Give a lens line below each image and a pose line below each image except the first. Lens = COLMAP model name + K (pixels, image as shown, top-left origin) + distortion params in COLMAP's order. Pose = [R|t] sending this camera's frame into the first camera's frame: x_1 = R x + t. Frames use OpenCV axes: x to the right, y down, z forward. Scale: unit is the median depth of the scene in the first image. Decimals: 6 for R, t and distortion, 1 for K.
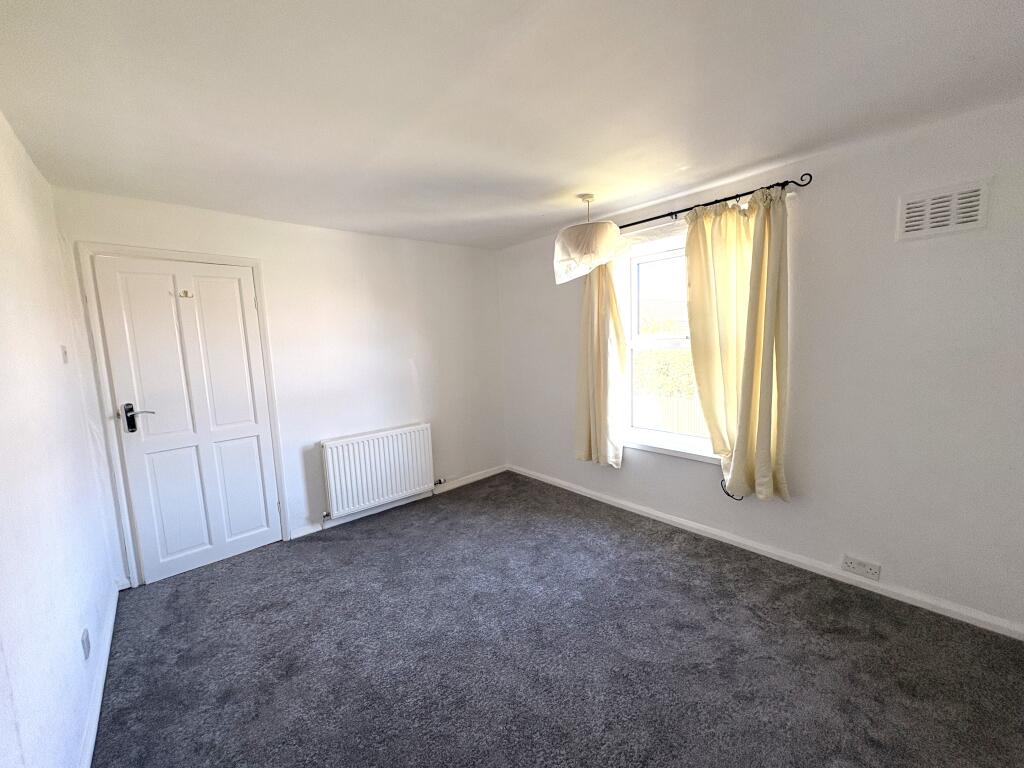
lens RADIAL K [[410.6, 0, 515.8], [0, 410.6, 384.4], [0, 0, 1]] dist [-0.000121, 0.000352]
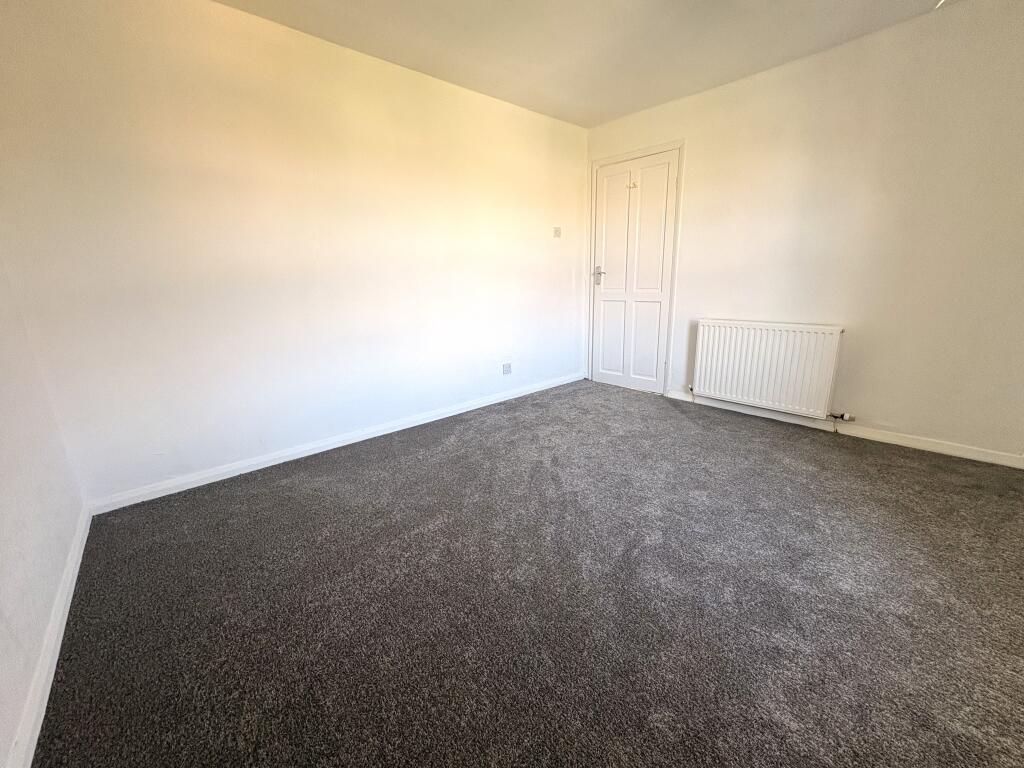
lens RADIAL K [[411.9, 0, 512.0], [0, 411.9, 384.0], [0, 0, 1]] dist [-0.001707, -0.000145]
pose [[-0.005745, 0.282757, -0.959174, 0.574474], [-0.088468, 0.955285, 0.282140, 0.048774], [0.996062, 0.086477, 0.019527, 0.529879]]
